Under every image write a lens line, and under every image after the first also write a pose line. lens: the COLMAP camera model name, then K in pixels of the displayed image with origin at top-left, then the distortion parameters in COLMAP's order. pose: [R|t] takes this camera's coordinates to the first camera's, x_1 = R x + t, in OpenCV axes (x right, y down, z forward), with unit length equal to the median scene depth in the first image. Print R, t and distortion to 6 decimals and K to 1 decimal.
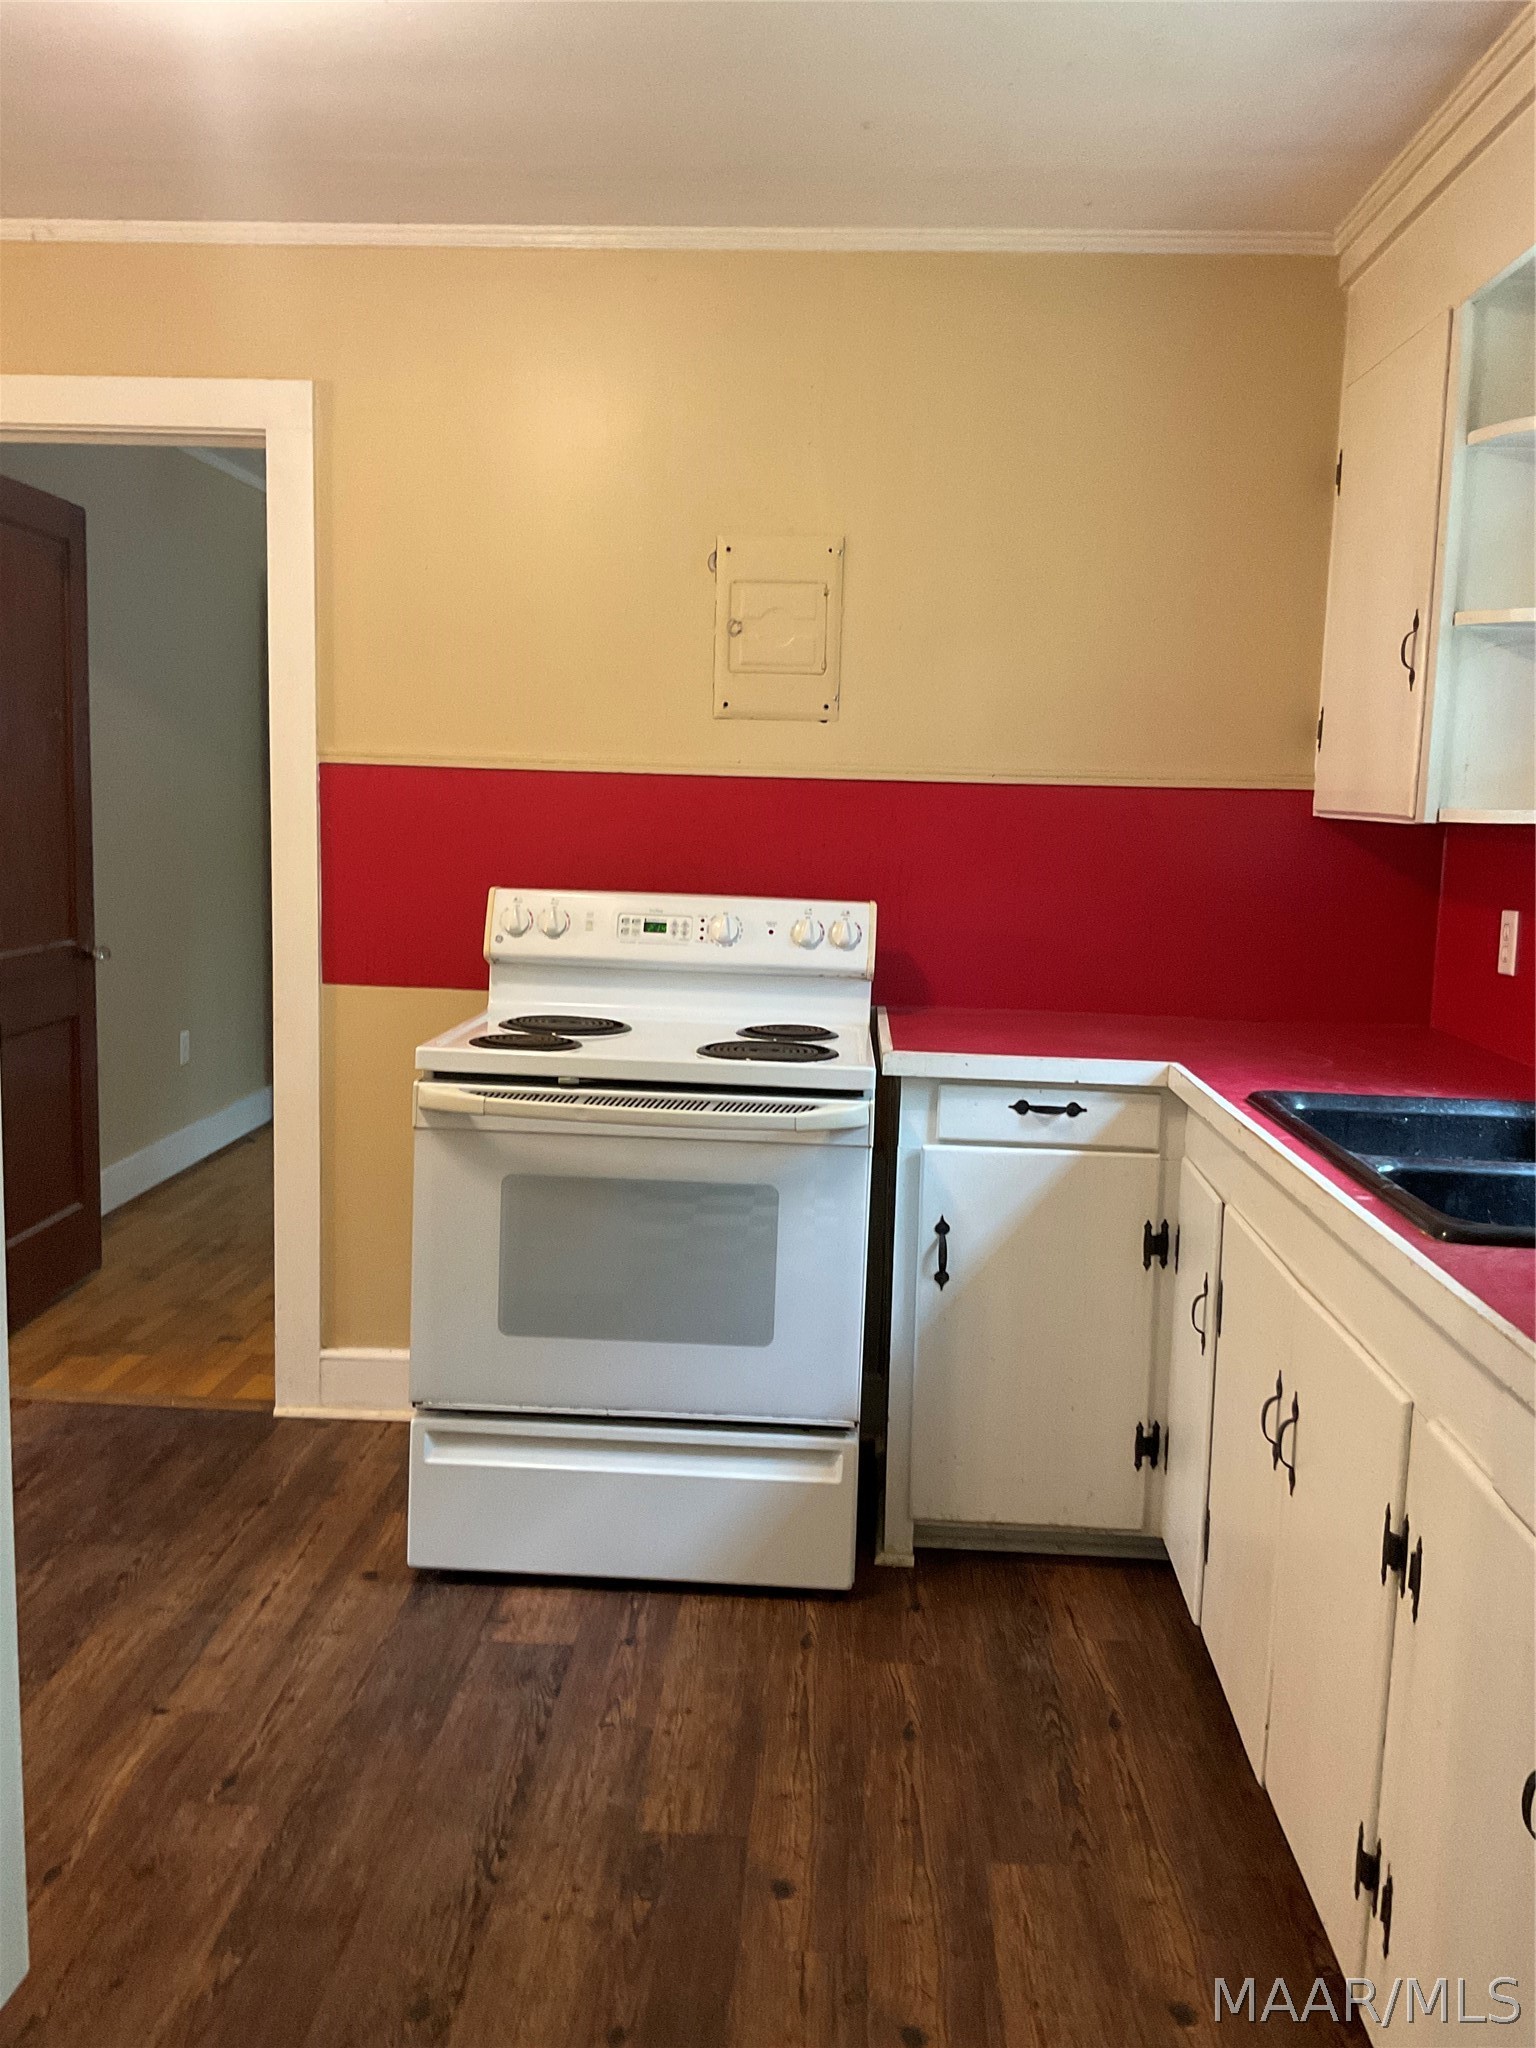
lens RADIAL K [[1699.3, 0, 769.0], [0, 1699.3, 1011.9], [0, 0, 1]] dist [0.128242, -0.246694]
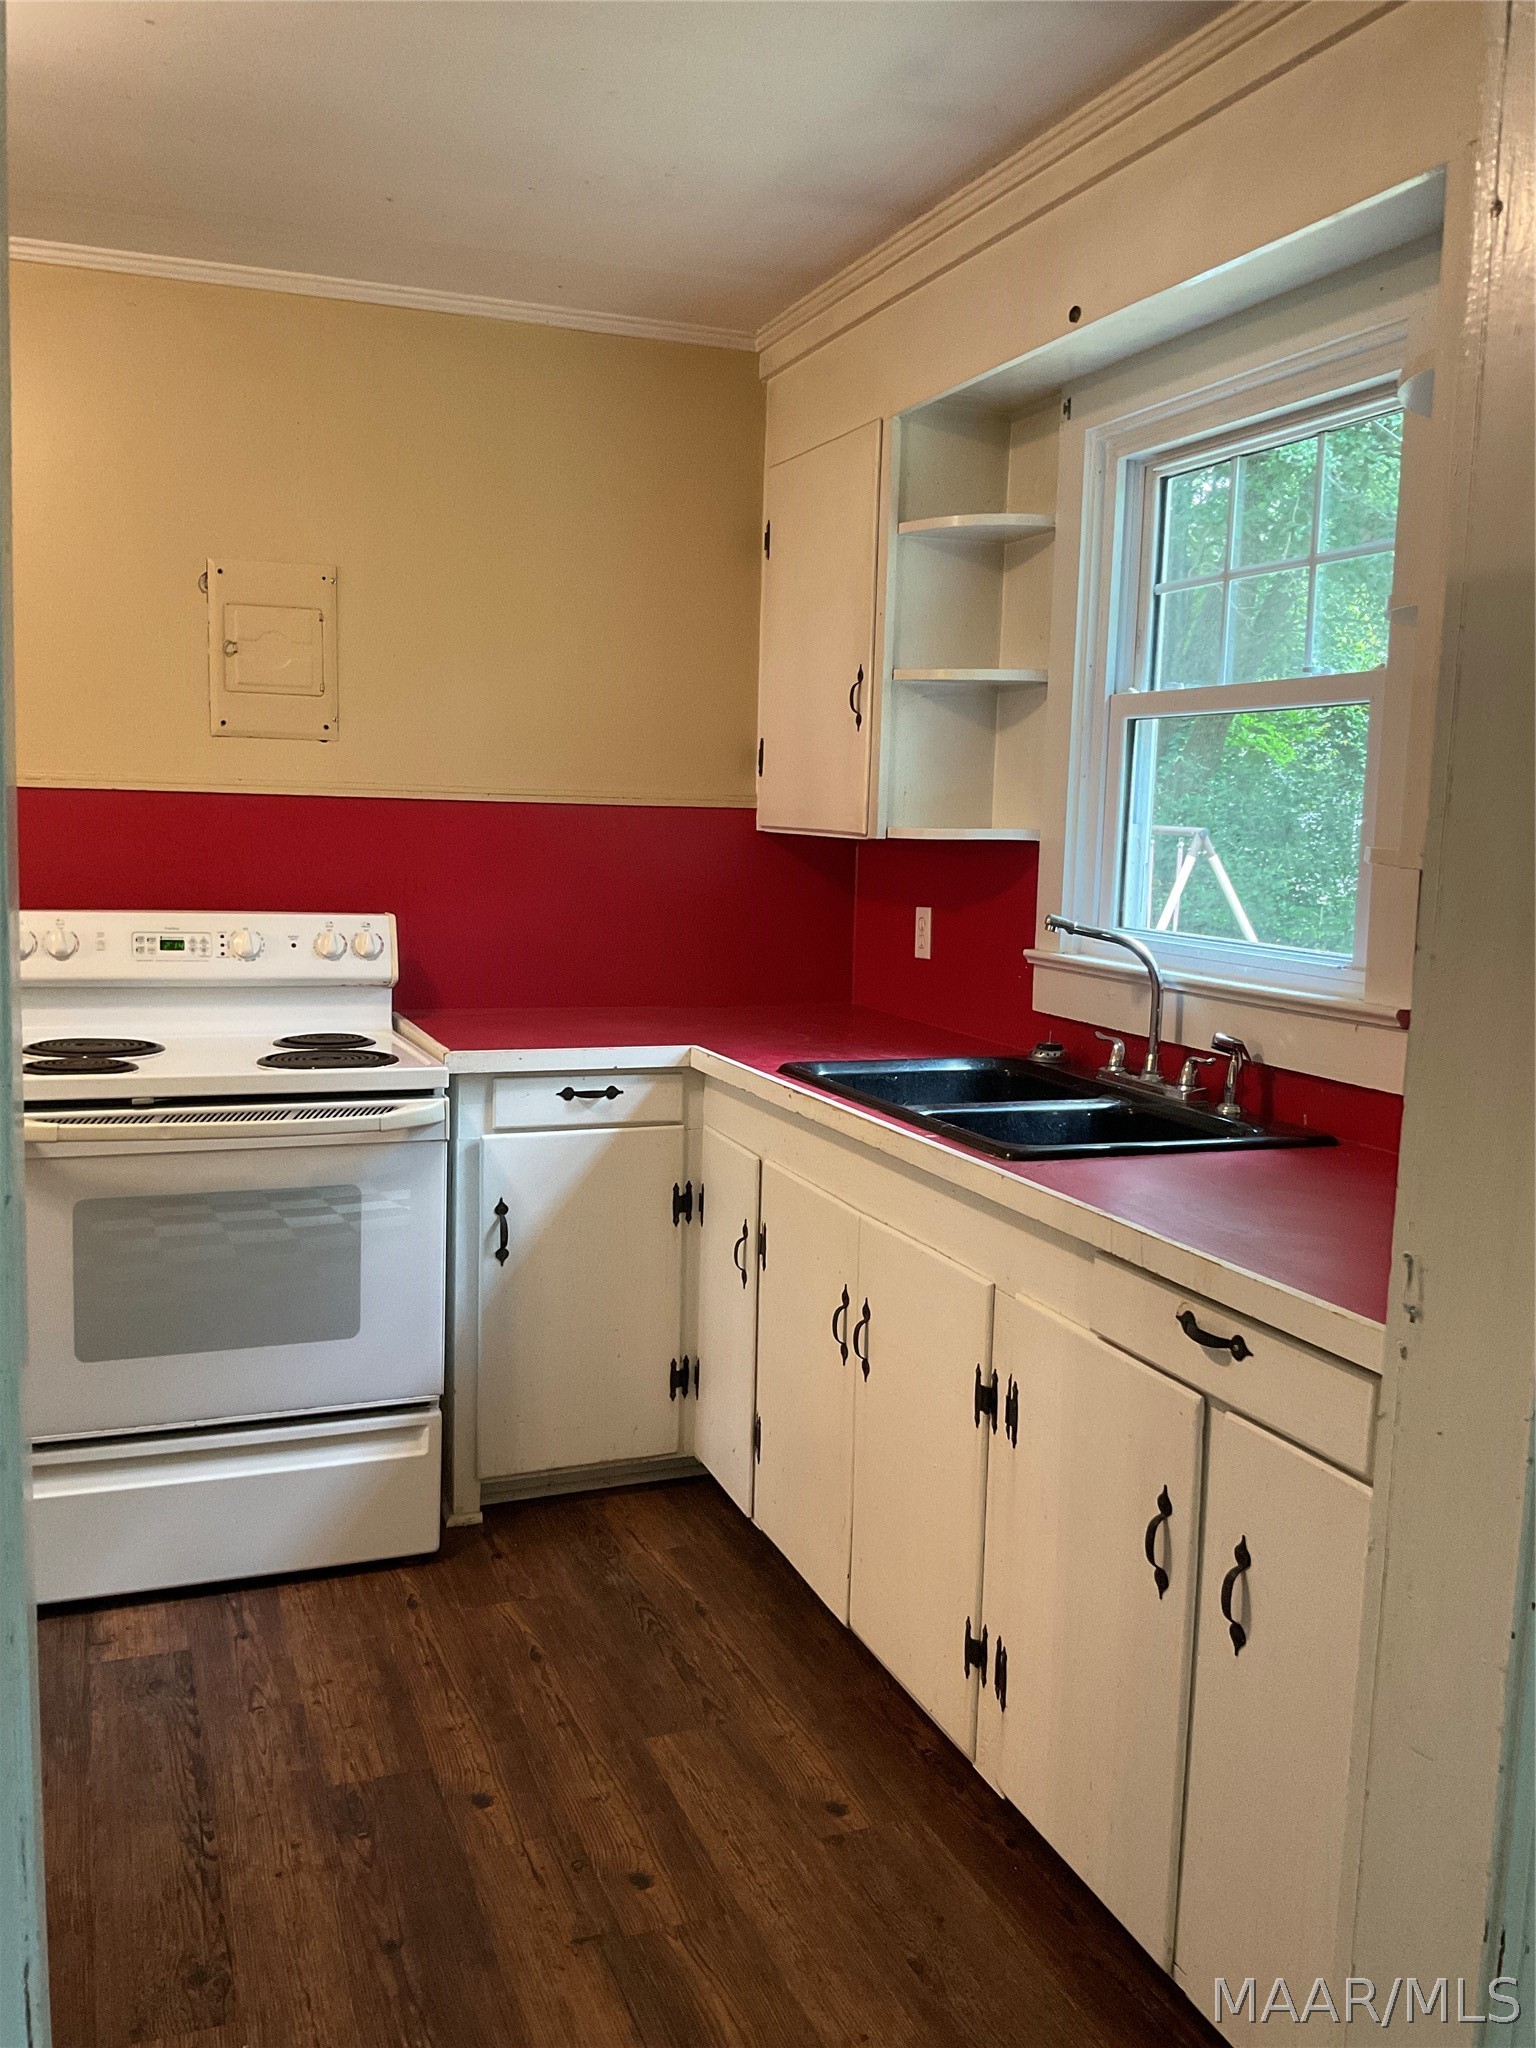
lens RADIAL K [[1699.3, 0, 769.0], [0, 1699.3, 1011.9], [0, 0, 1]] dist [0.128242, -0.246694]
pose [[0.910267, -0.054168, 0.410462, -0.194842], [0.053775, 0.998475, 0.012511, -0.004930], [-0.410513, 0.010684, 0.911792, -0.078610]]
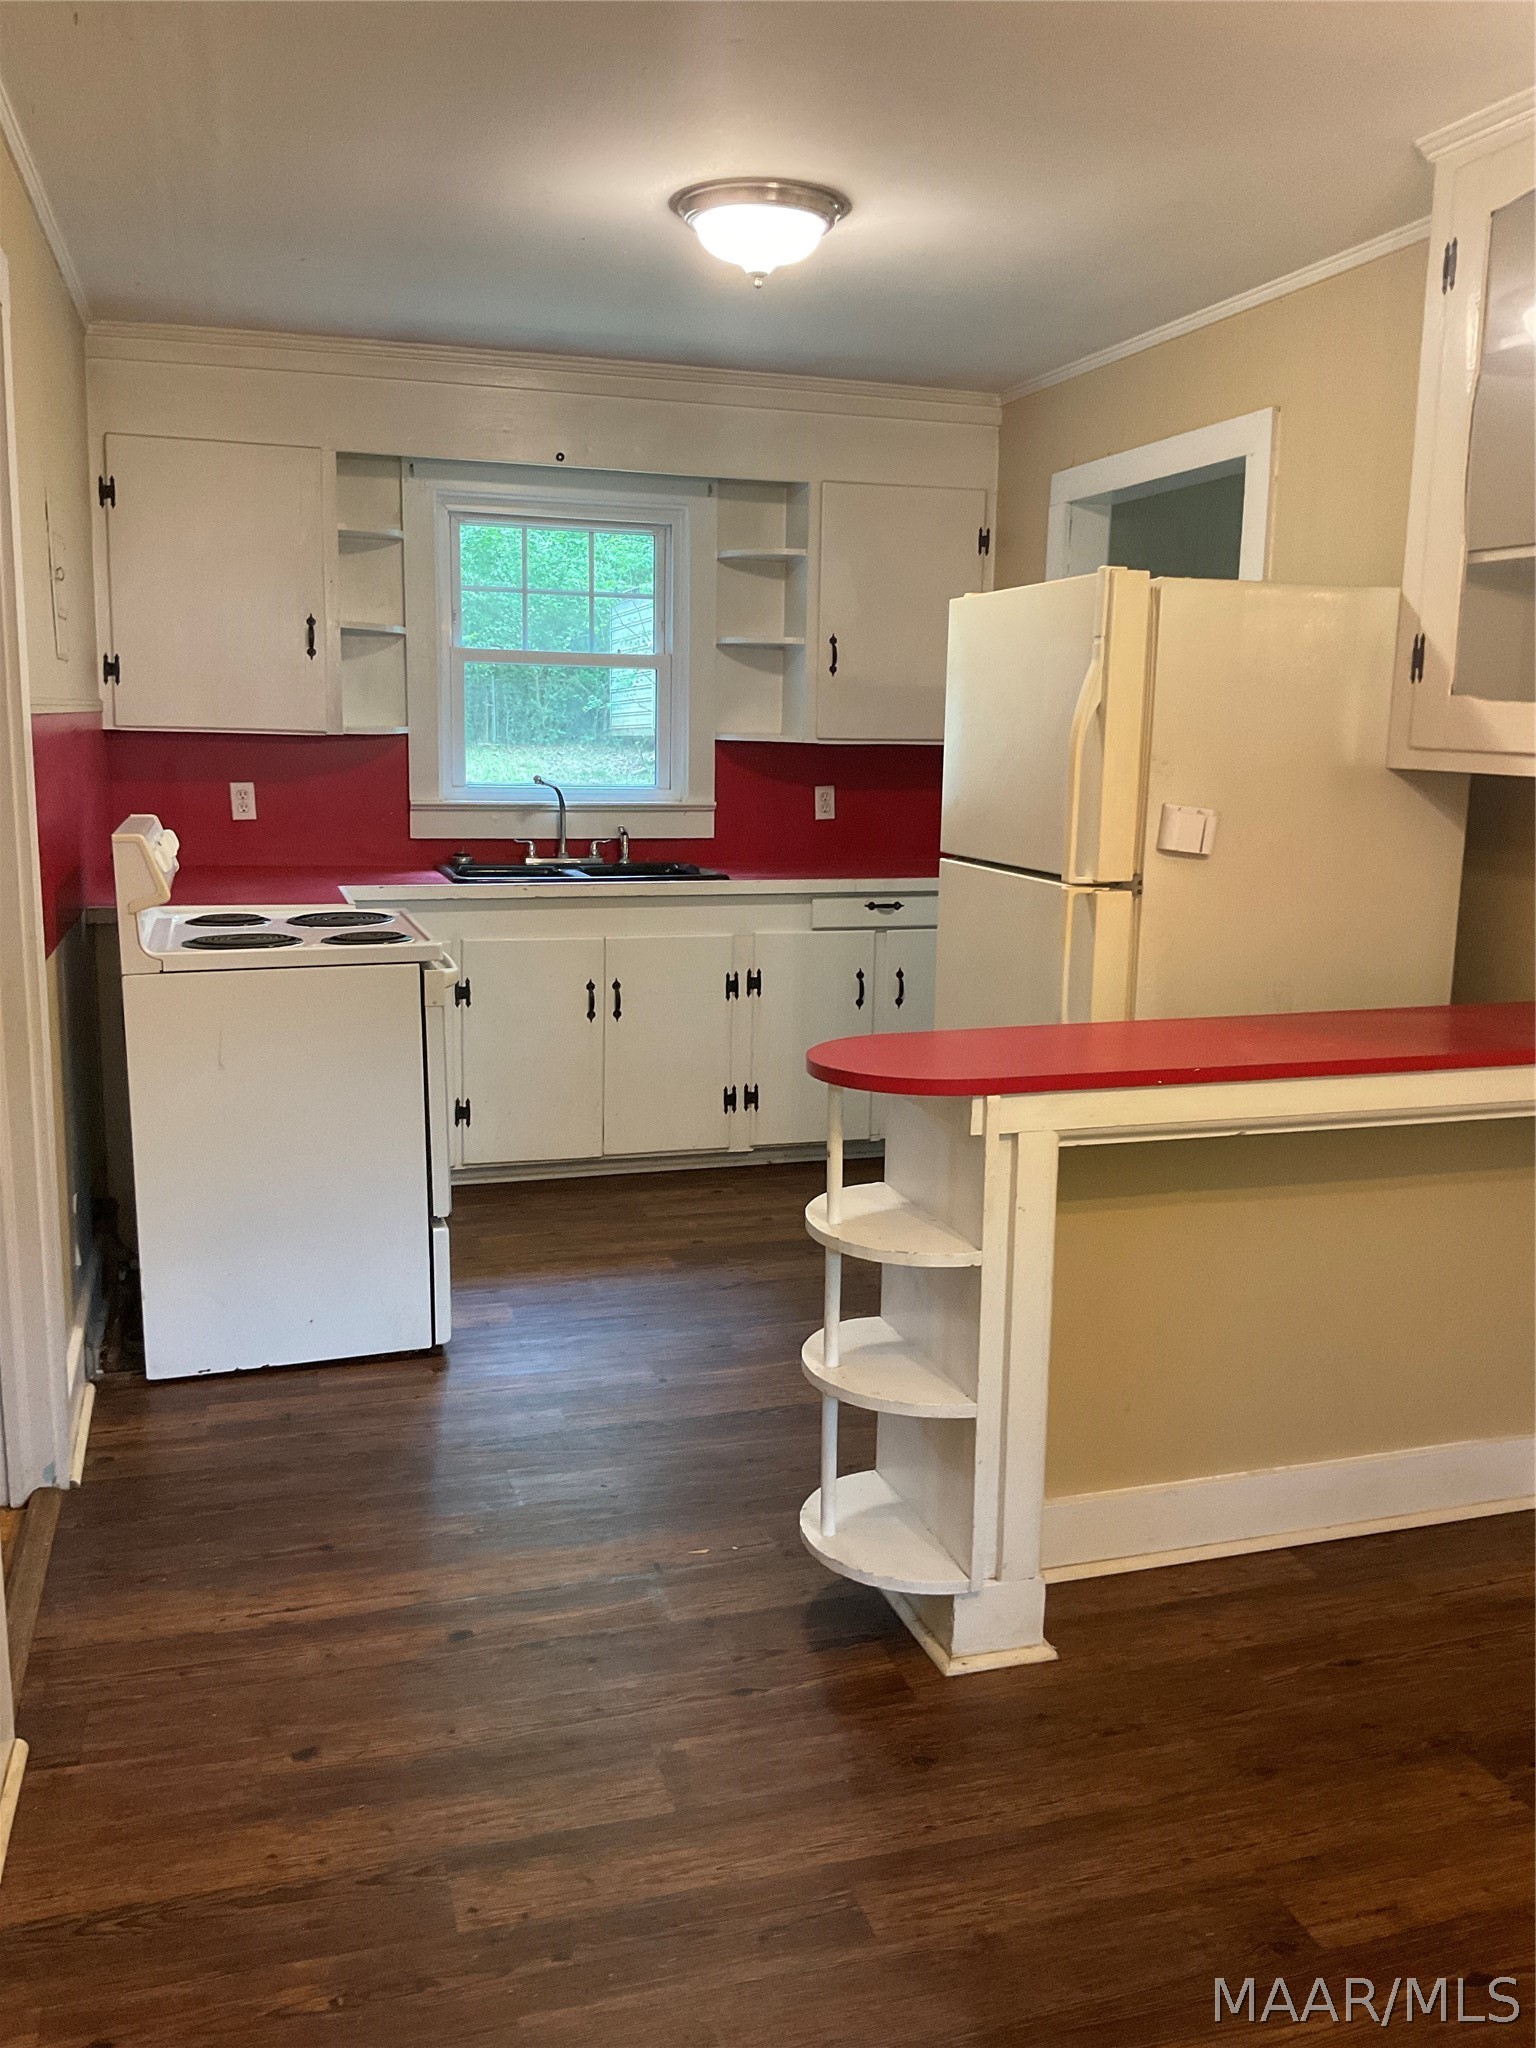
lens RADIAL K [[1699.3, 0, 769.0], [0, 1699.3, 1011.9], [0, 0, 1]] dist [0.128242, -0.246694]
pose [[-0.343399, -0.193765, 0.918984, -1.494404], [0.097211, 0.965898, 0.239982, -0.216769], [-0.934145, 0.171745, -0.312852, 1.180628]]
